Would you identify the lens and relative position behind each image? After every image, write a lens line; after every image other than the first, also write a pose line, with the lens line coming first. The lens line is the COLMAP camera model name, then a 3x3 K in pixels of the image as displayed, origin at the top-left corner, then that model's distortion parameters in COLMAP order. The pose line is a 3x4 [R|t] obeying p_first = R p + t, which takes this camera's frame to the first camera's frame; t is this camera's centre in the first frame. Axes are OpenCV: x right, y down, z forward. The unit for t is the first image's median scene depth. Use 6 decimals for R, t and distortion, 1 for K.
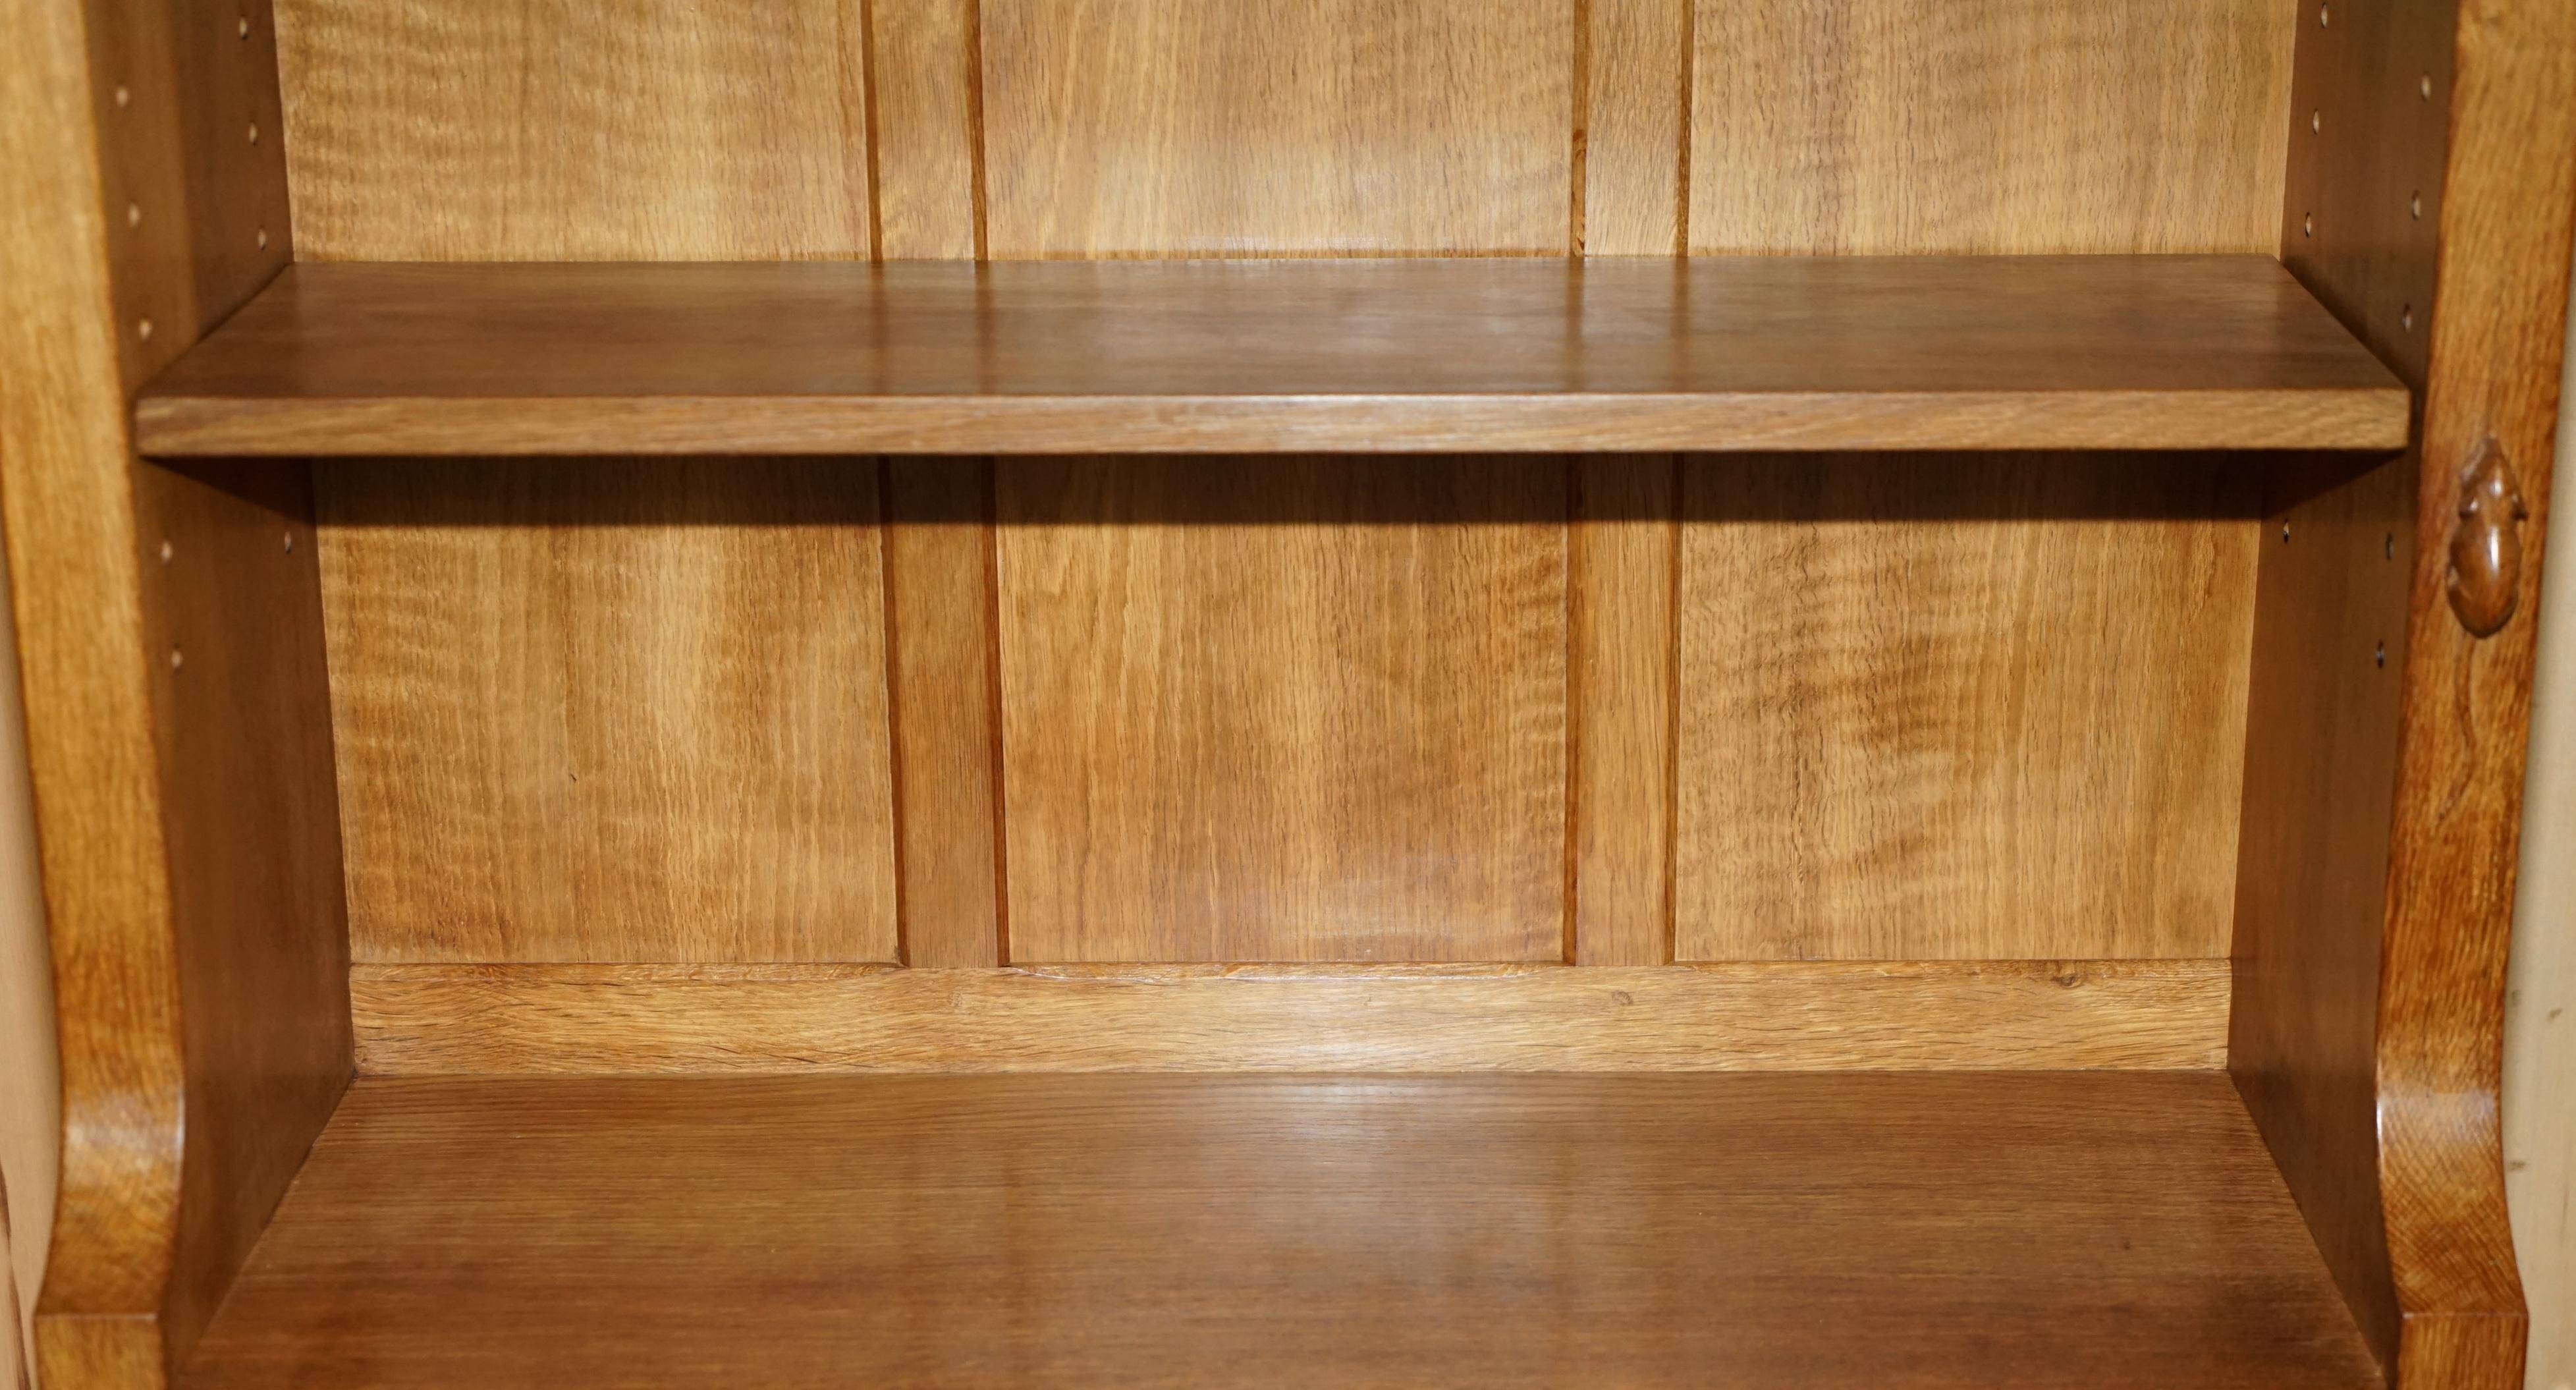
lens RADIAL K [[4434.9, 0, 1294.1], [0, 4434.9, 850.0], [0, 0, 1]] dist [0.039902, 0.075050]
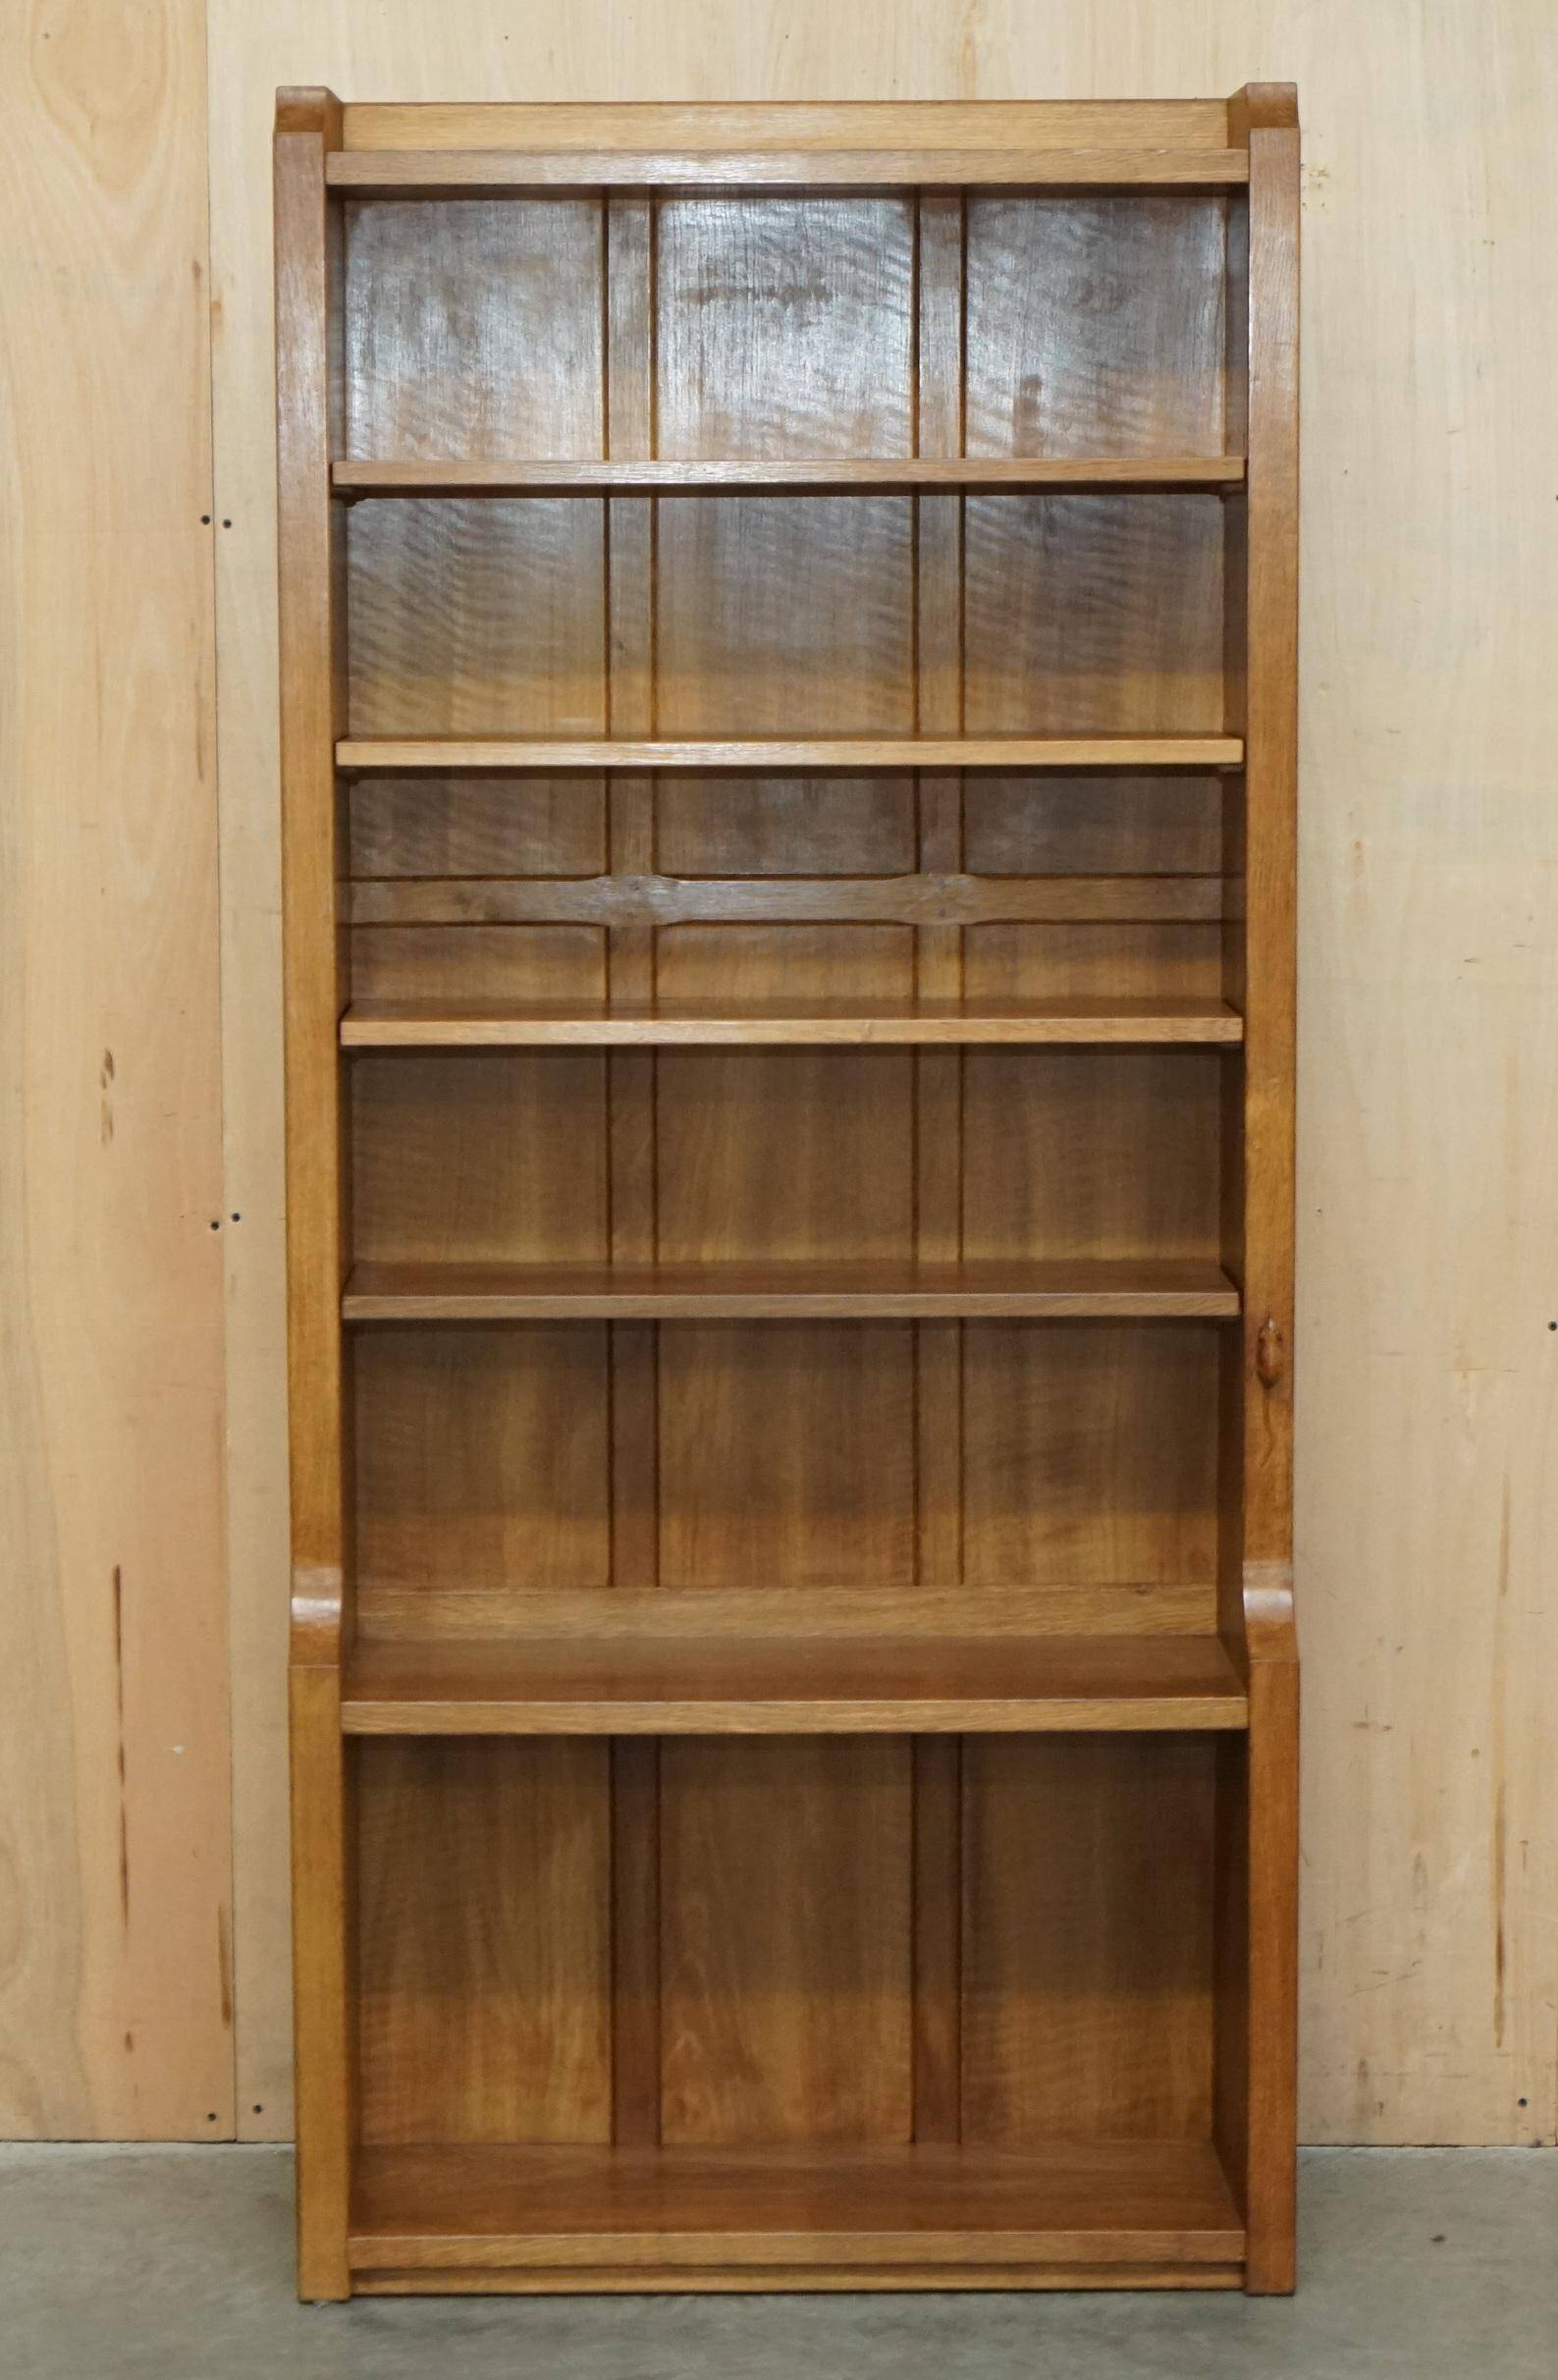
lens RADIAL K [[6245.1, 0, 779.0], [0, 6245.1, 1190.0], [0, 0, 1]] dist [0.007556, 0.280757]
pose [[0.999600, 0.000691, 0.028265, -0.098239], [0.005447, 0.976267, -0.216501, 0.530209], [-0.027744, 0.216569, 0.975873, -2.161990]]
